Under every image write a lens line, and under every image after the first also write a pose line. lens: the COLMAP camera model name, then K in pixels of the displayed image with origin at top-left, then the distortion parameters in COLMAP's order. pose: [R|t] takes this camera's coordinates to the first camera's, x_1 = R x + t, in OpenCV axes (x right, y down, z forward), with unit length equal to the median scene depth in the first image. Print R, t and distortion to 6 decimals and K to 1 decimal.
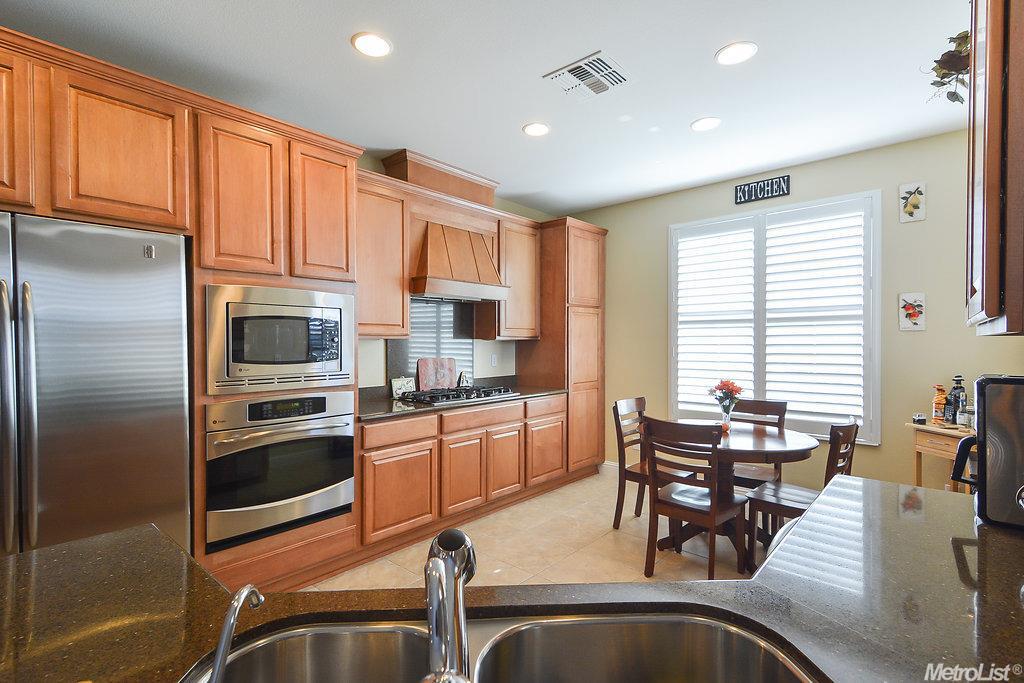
lens RADIAL K [[482.7, 0, 507.4], [0, 482.7, 345.0], [0, 0, 1]] dist [0.028595, -0.012911]
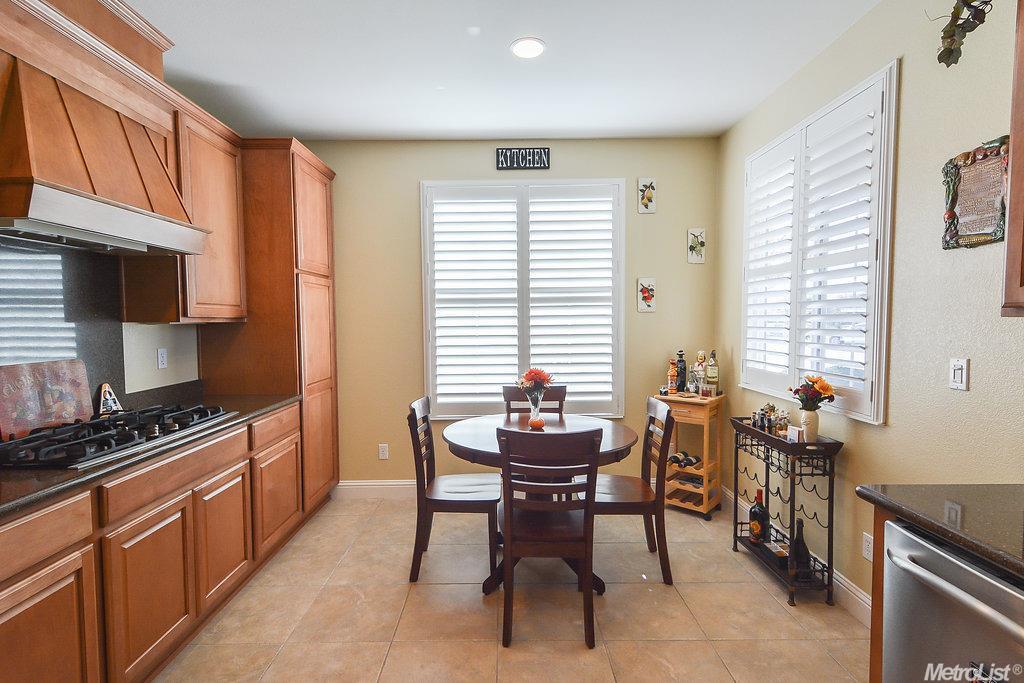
lens RADIAL K [[482.7, 0, 507.4], [0, 482.7, 345.0], [0, 0, 1]] dist [0.028595, -0.012911]
pose [[0.741497, -0.039680, 0.669781, -0.134225], [0.013207, 0.998920, 0.044558, -0.006240], [-0.670826, -0.024194, 0.741220, 0.340762]]
